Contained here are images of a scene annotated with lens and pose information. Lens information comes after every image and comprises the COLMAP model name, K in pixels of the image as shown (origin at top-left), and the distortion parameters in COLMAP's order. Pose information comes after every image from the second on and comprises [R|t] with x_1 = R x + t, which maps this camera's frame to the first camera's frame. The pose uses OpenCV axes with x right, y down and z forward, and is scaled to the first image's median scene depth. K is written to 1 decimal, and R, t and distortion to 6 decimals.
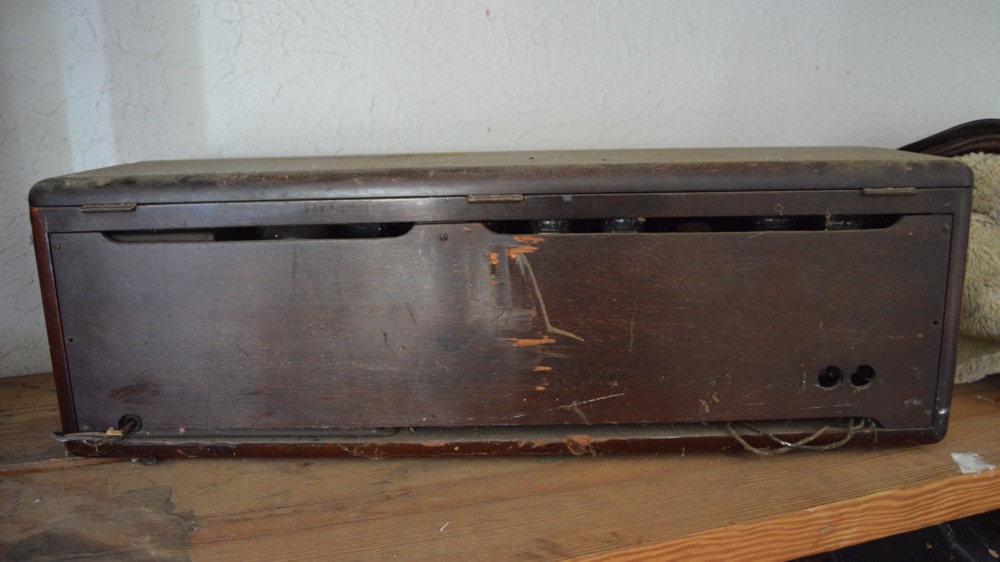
lens RADIAL K [[796.5, 0, 500.4], [0, 796.5, 251.3], [0, 0, 1]] dist [-0.079970, 0.004364]
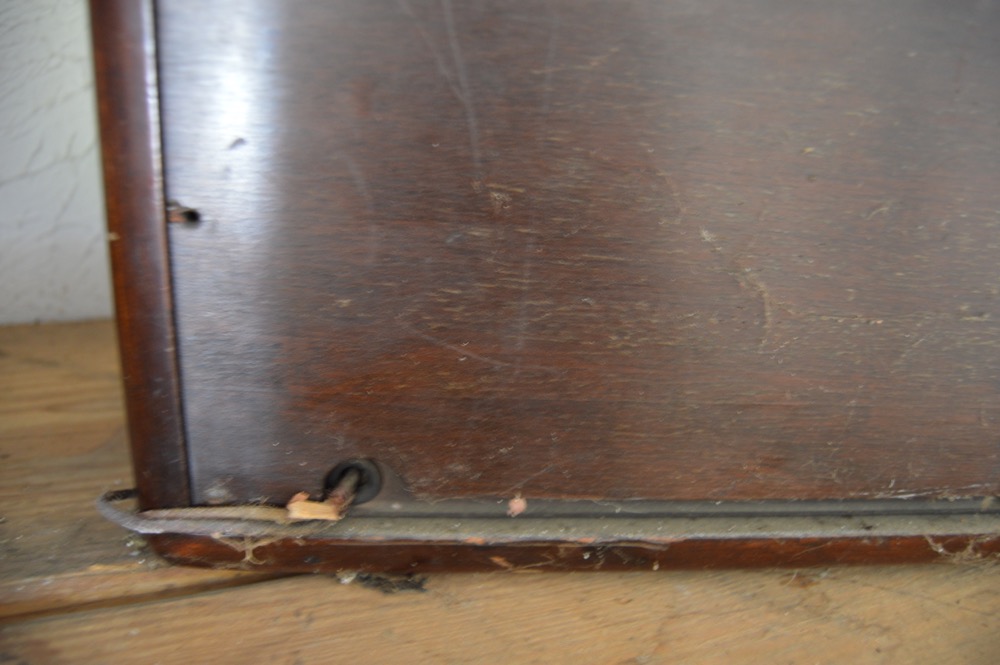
lens RADIAL K [[773.5, 0, 500.0], [0, 773.5, 332.5], [0, 0, 1]] dist [-0.118392, 0.055978]
pose [[0.989876, 0.048766, 0.133293, -0.470809], [-0.066351, 0.989180, 0.130848, 0.112501], [-0.125470, -0.138367, 0.982401, 0.692019]]
